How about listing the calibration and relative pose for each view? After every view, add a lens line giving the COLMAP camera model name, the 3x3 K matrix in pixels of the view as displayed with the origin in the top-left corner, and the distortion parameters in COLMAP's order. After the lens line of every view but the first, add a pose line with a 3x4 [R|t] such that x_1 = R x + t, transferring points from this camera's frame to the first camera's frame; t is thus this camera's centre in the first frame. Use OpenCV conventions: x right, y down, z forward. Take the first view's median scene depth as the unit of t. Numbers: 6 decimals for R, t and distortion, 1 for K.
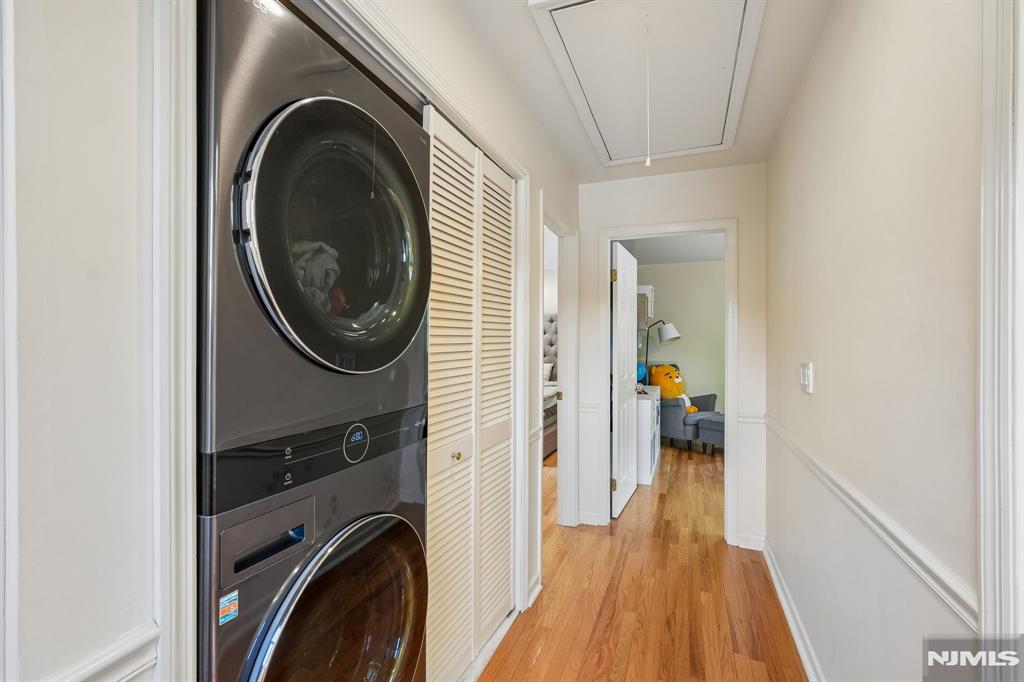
lens RADIAL K [[449.5, 0, 513.1], [0, 449.5, 341.0], [0, 0, 1]] dist [-0.014221, 0.000568]
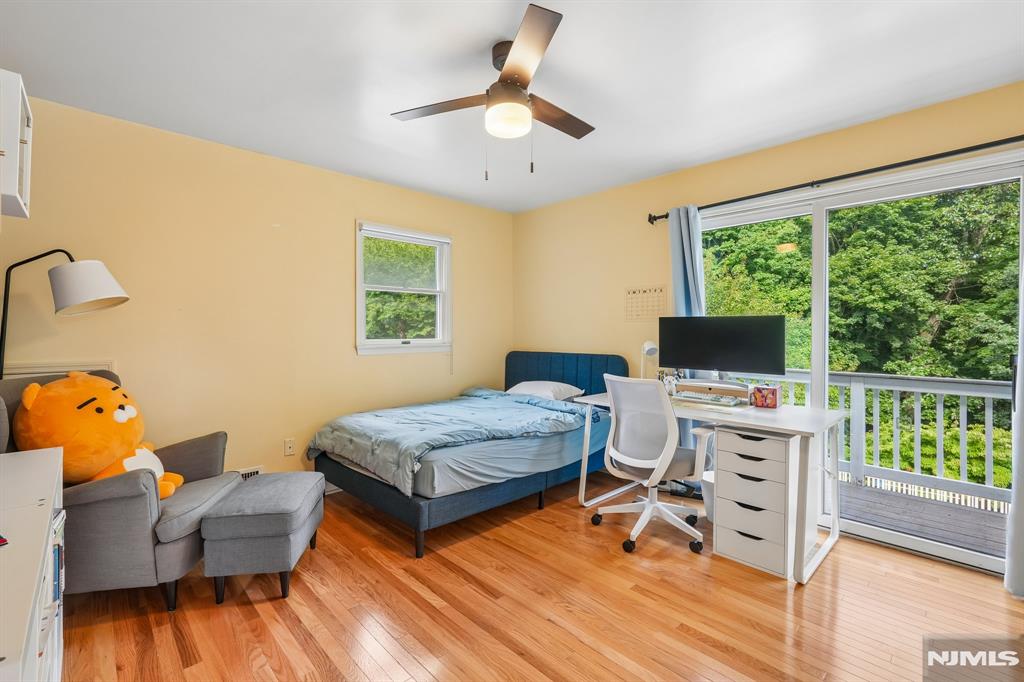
lens RADIAL K [[449.5, 0, 515.3], [0, 449.5, 331.9], [0, 0, 1]] dist [-0.014221, 0.000568]
pose [[0.418057, 0.000007, 0.908421, 0.173850], [-0.003705, 0.999992, 0.001697, 0.018737], [-0.908413, -0.004075, 0.418053, 0.564874]]
